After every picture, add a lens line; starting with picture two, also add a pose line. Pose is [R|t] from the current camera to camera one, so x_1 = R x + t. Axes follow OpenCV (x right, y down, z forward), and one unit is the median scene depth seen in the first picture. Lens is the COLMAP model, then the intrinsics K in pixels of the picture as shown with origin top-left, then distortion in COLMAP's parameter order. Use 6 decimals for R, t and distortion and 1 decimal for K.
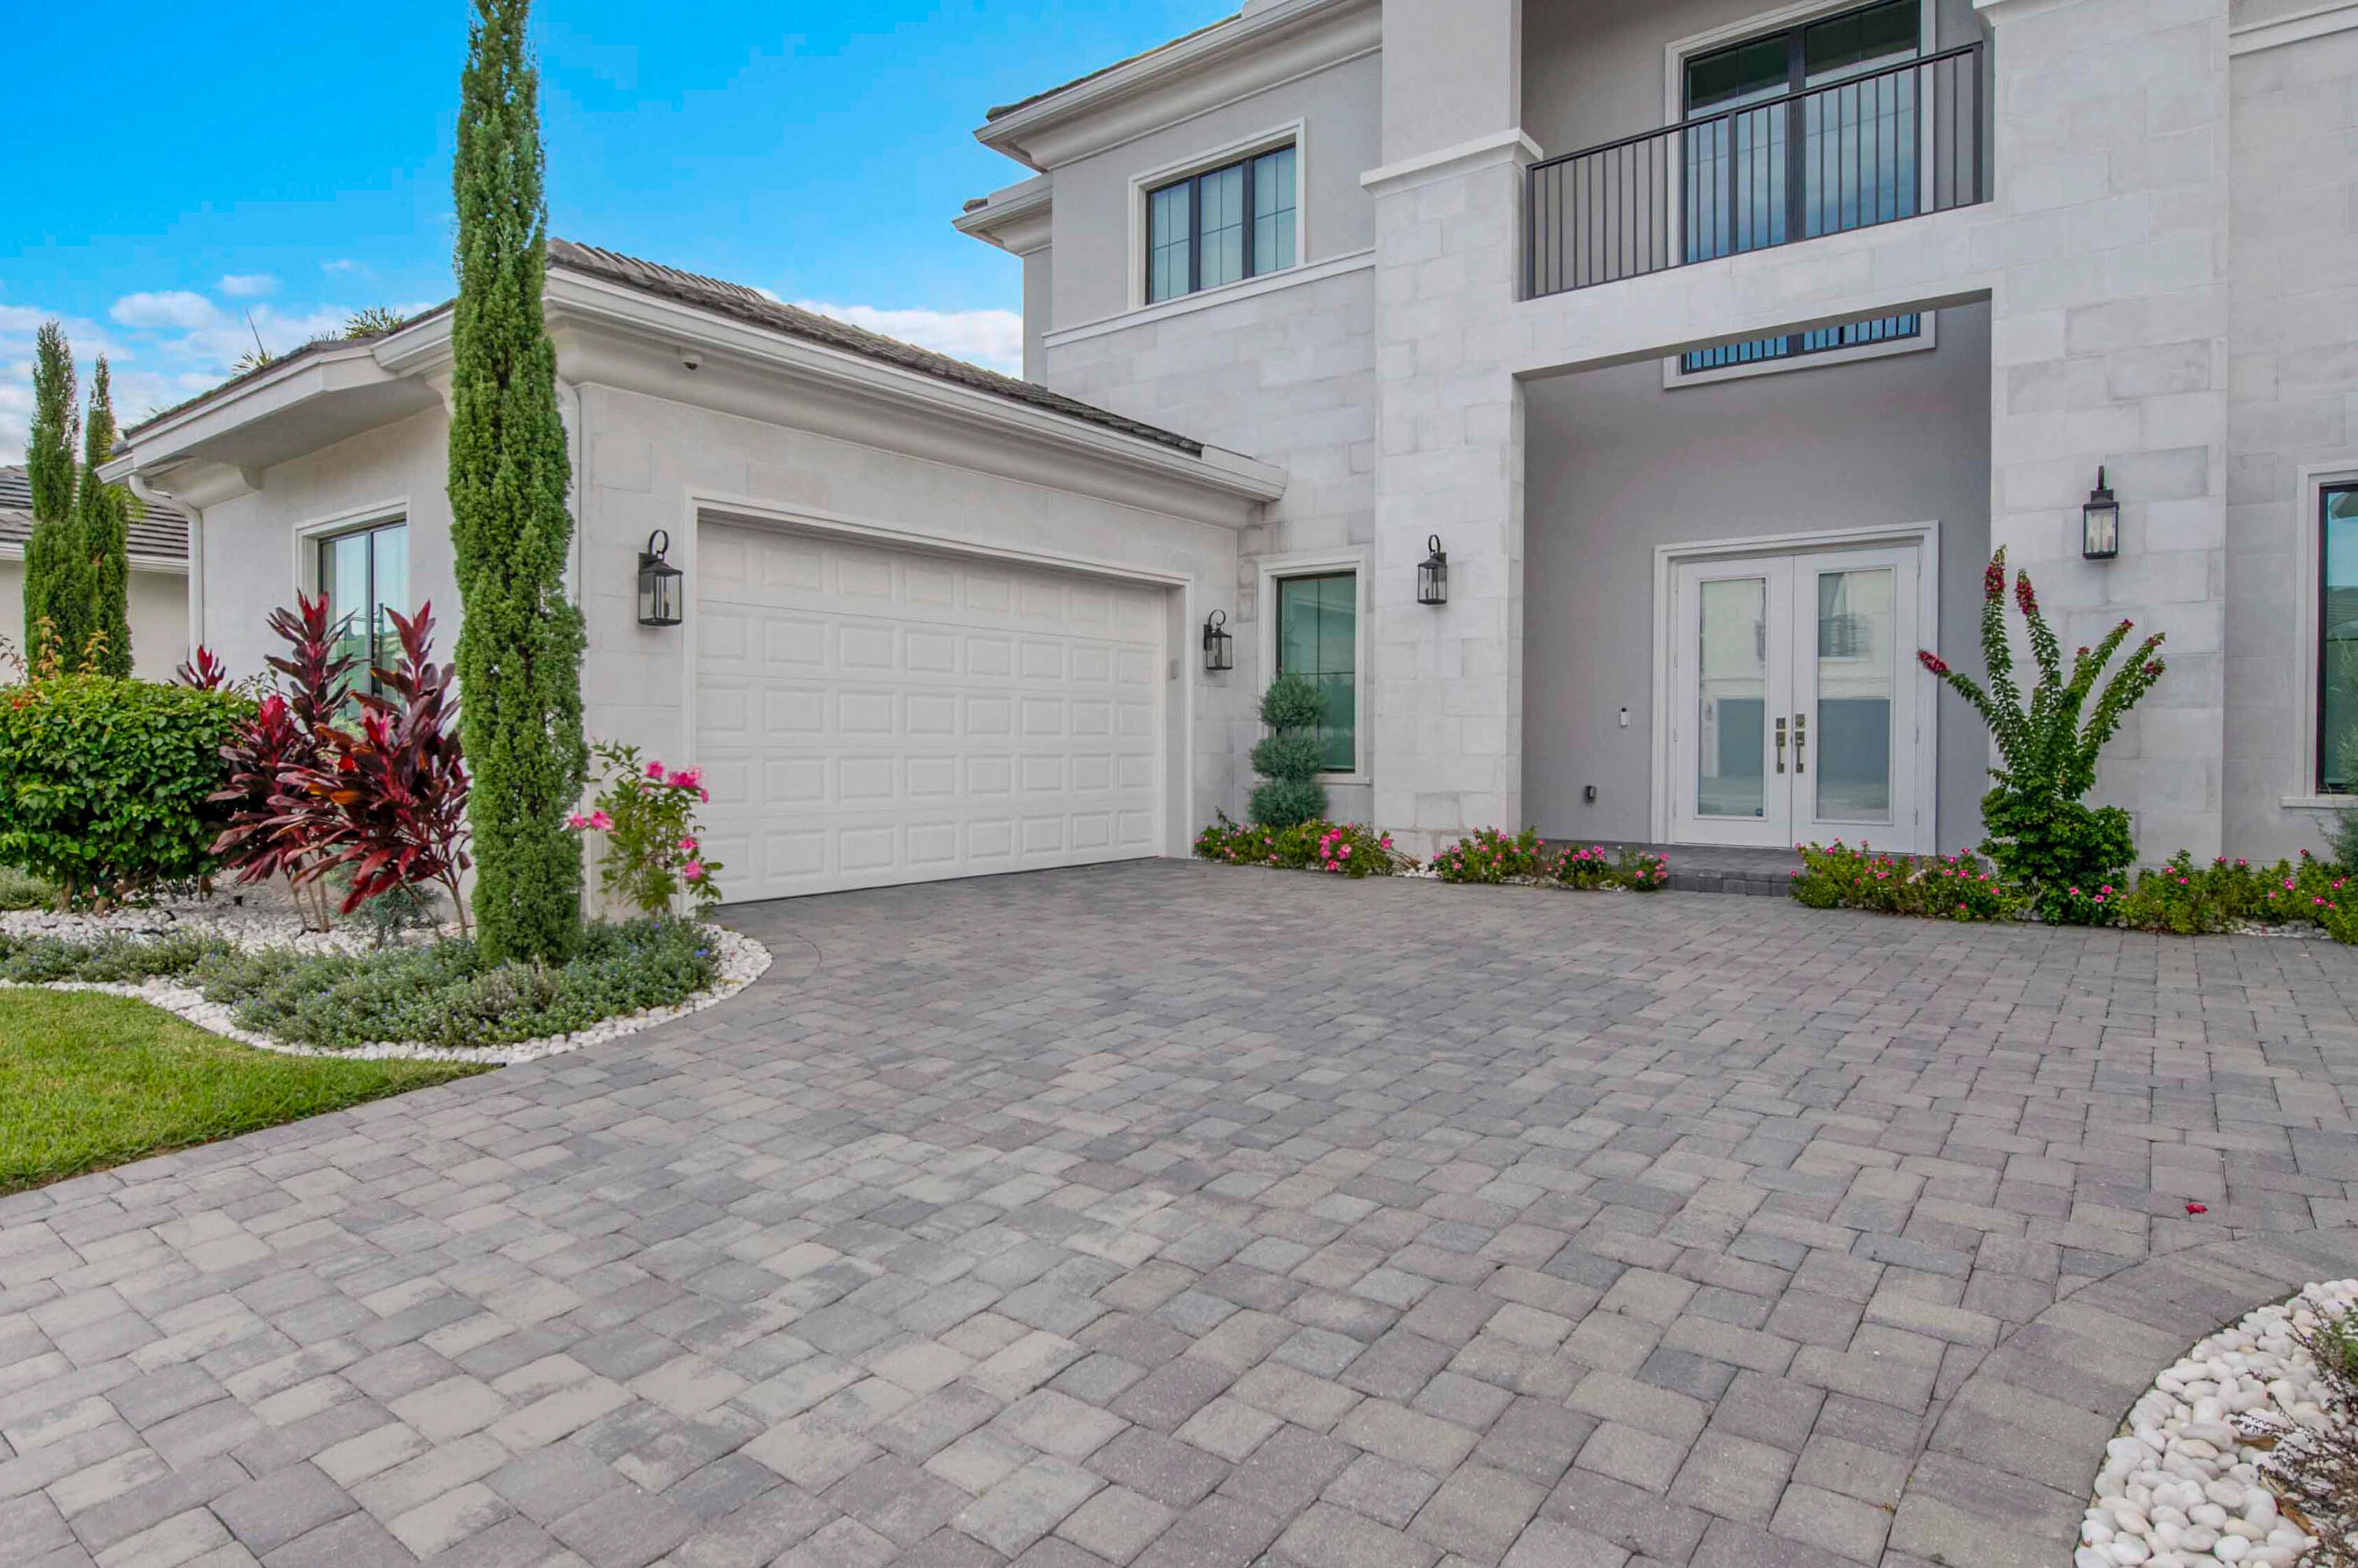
lens RADIAL K [[1311.1, 0, 1179.0], [0, 1311.1, 784.0], [0, 0, 1]] dist [-0.003447, -0.000694]
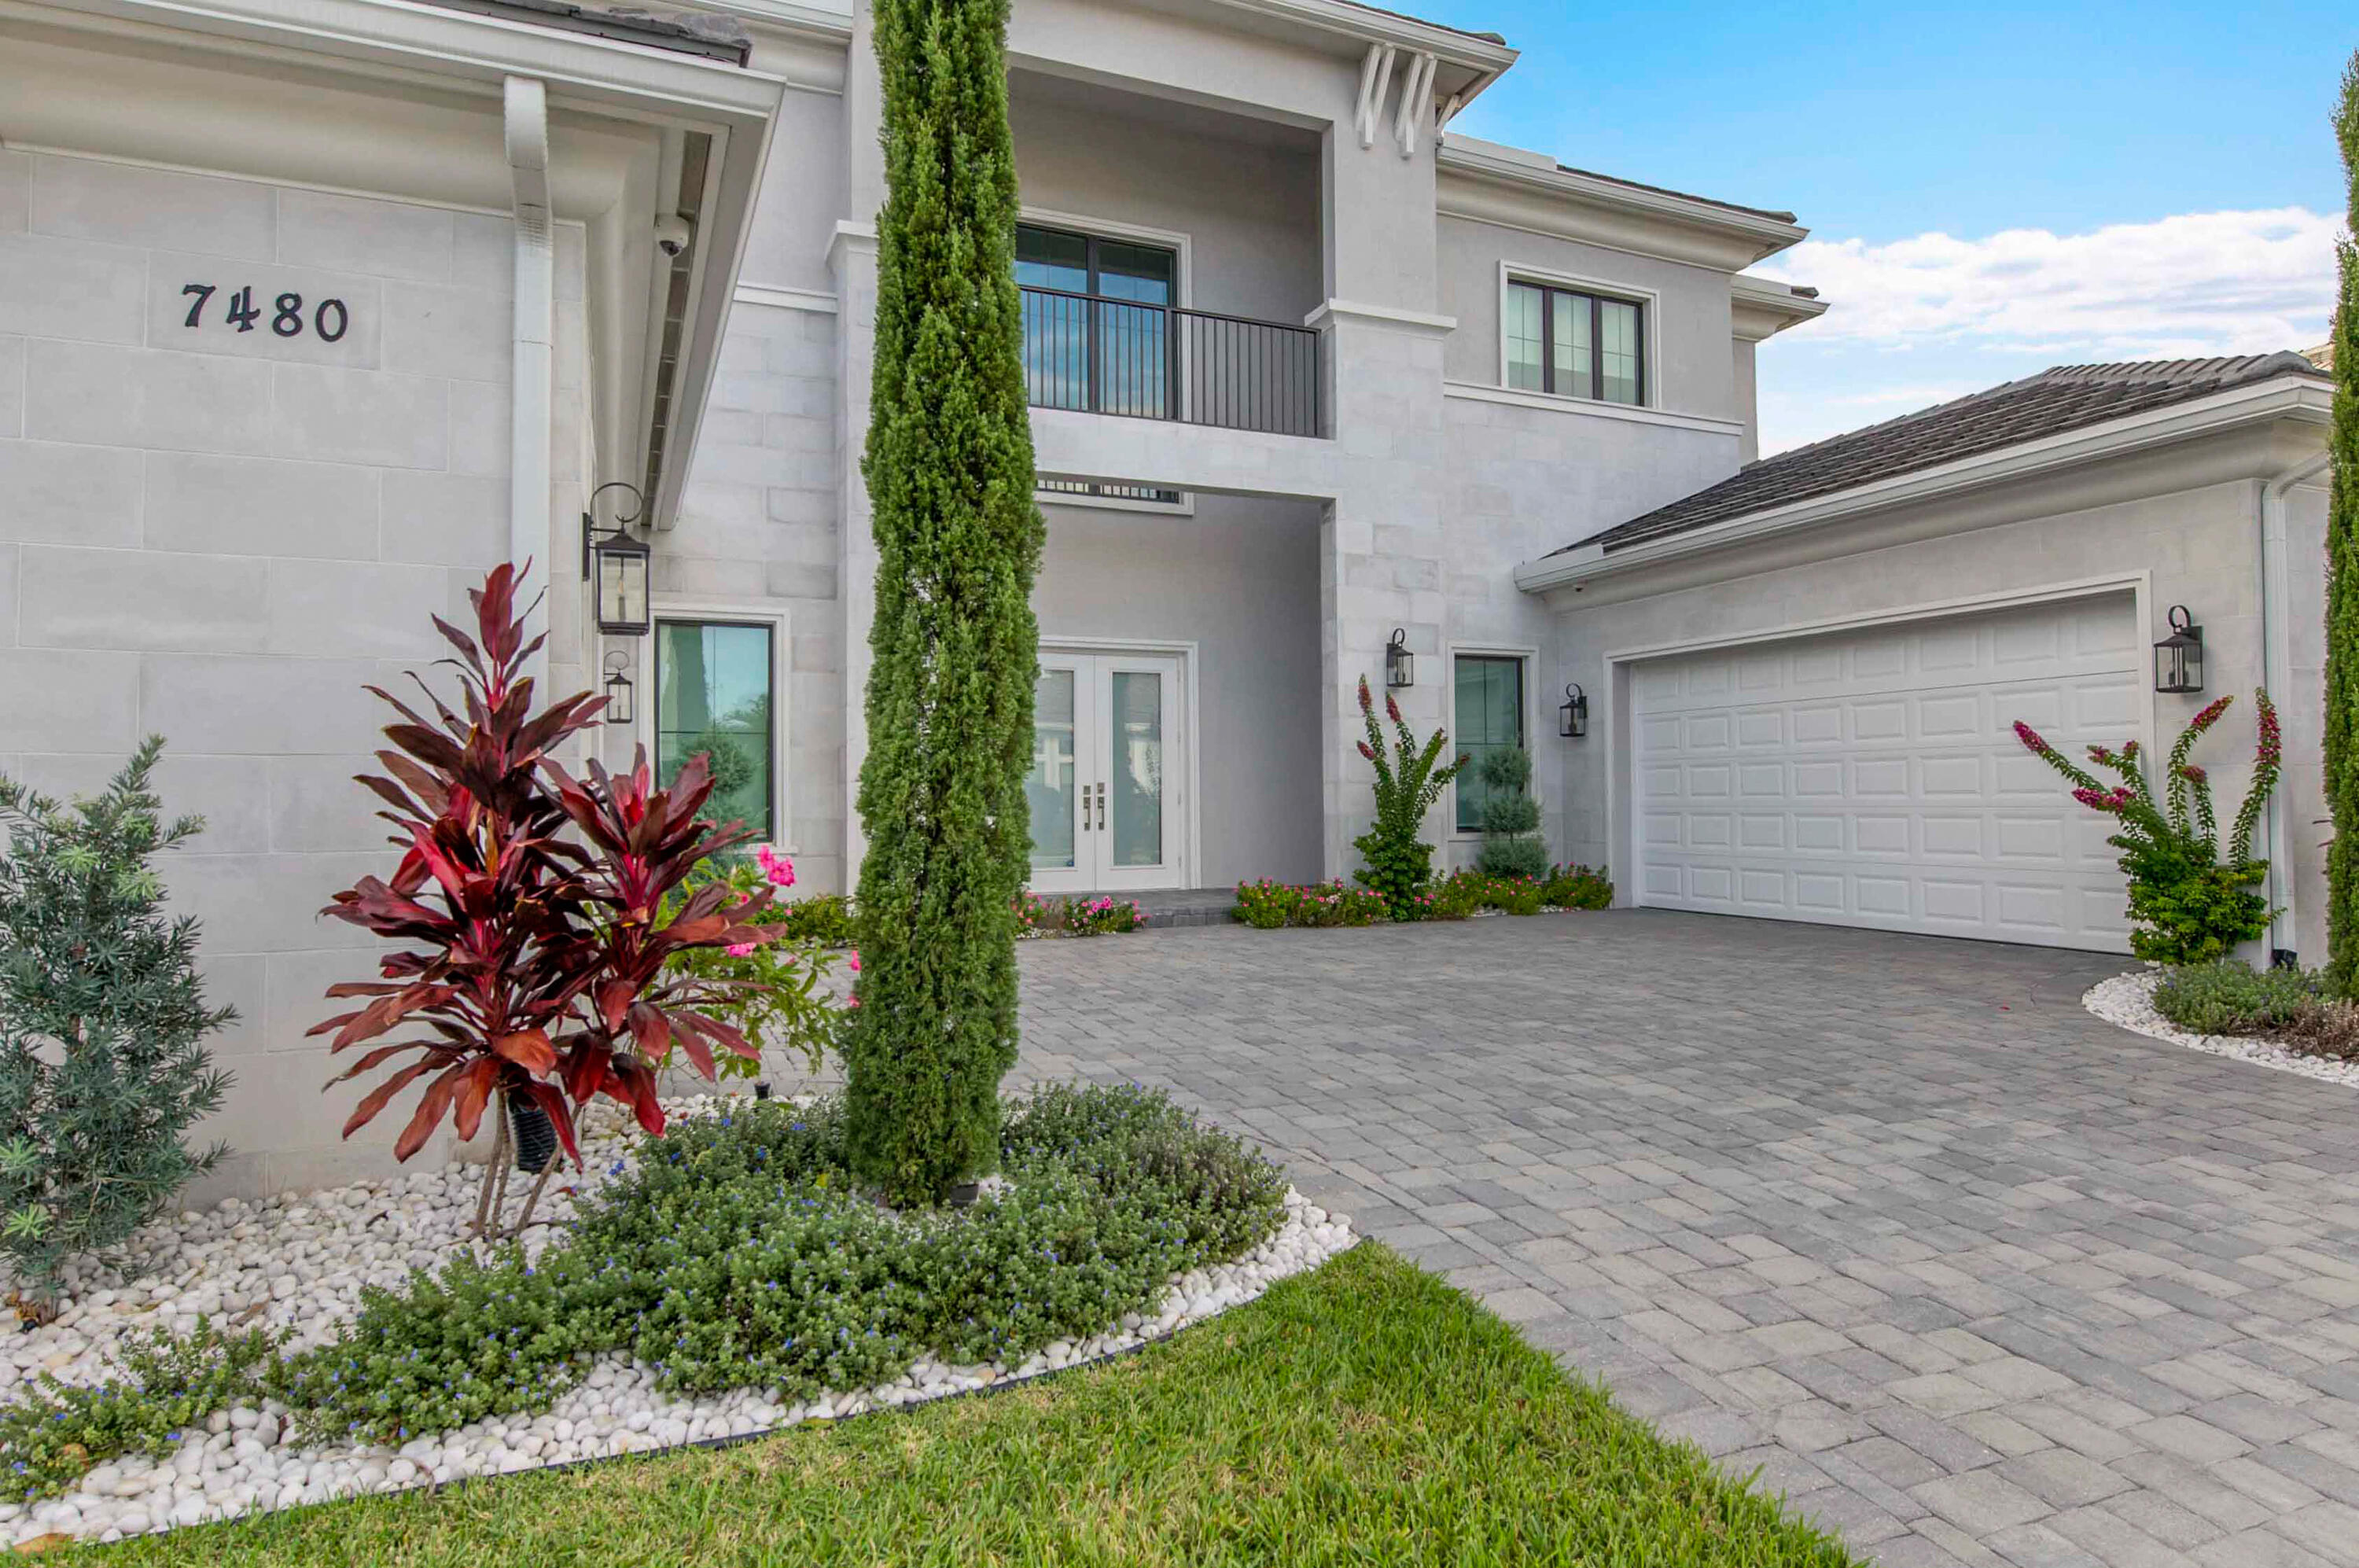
lens RADIAL K [[1303.8, 0, 1192.0], [0, 1303.8, 767.9], [0, 0, 1]] dist [-0.005134, -0.002336]
pose [[0.495458, 0.016187, 0.868481, -0.779542], [0.037351, 0.998505, -0.039919, -0.020853], [-0.867828, 0.052216, 0.494113, 0.446397]]
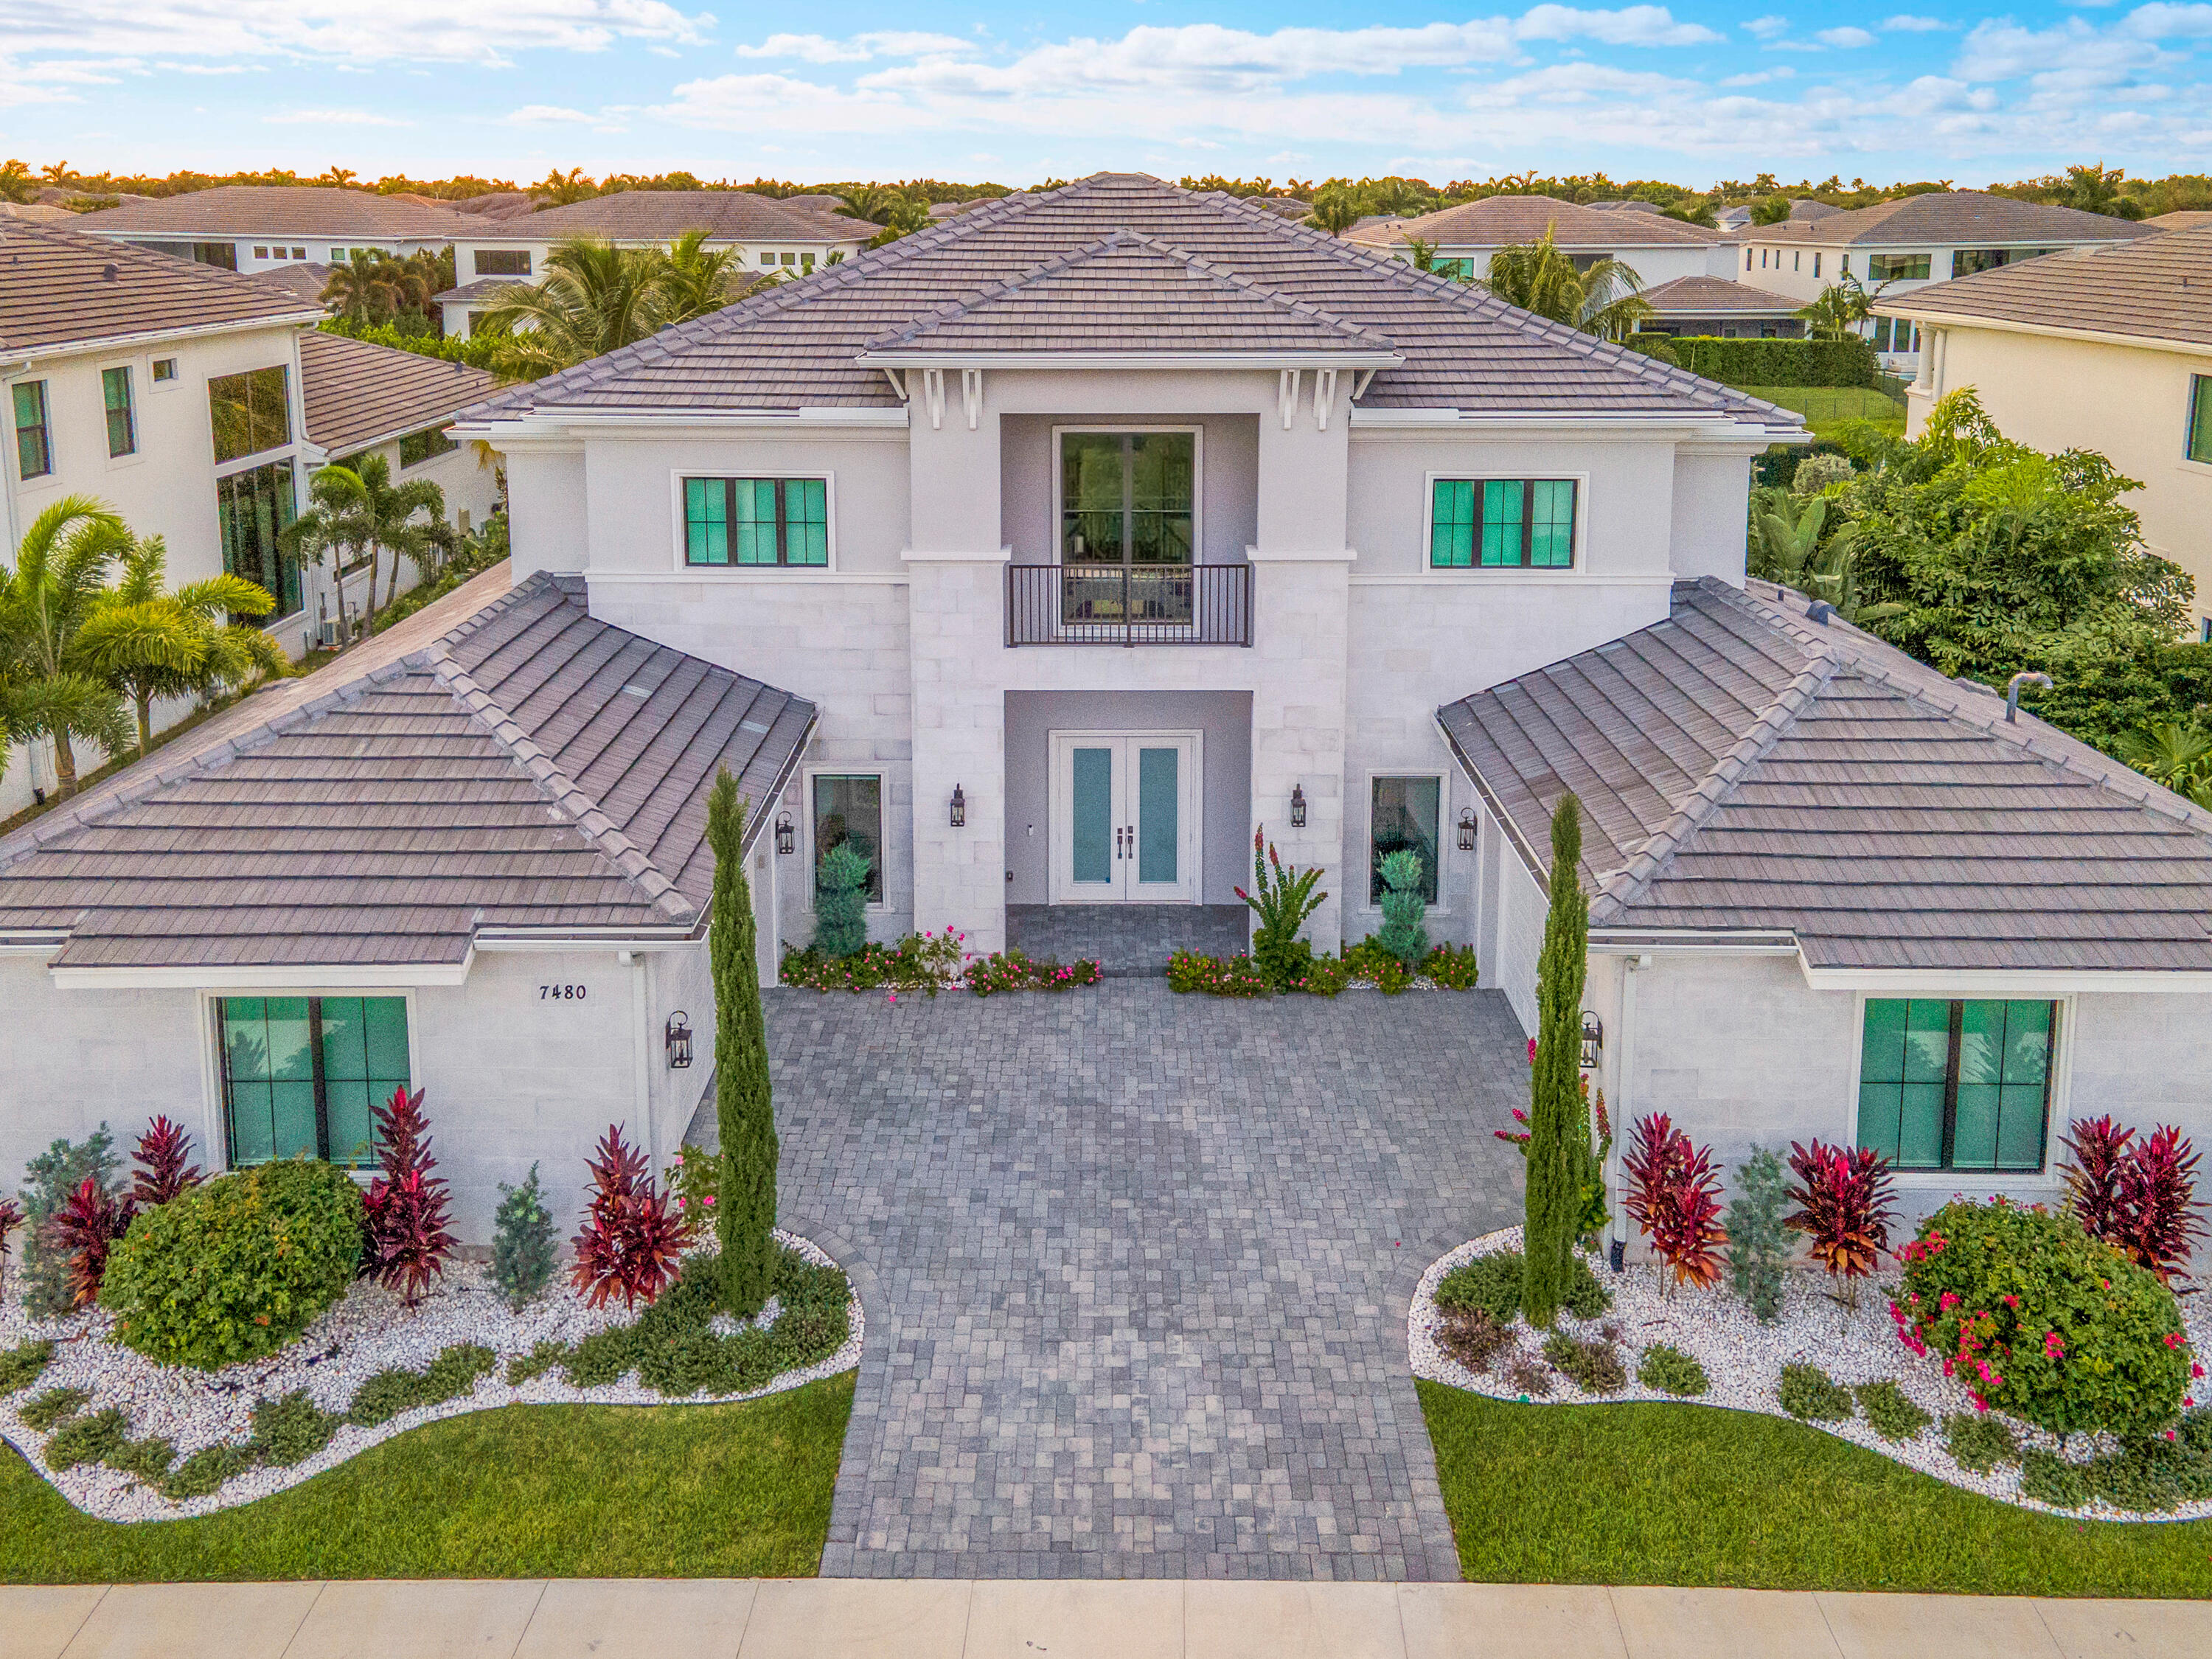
lens RADIAL K [[1719.8, 0, 1113.9], [0, 1719.8, 472.9], [0, 0, 1]] dist [0.036953, 0.001016]
pose [[0.797740, -0.096010, 0.595308, -1.179098], [0.024968, 0.991656, 0.126474, -1.120599], [-0.602484, -0.086030, 0.793481, -1.029002]]
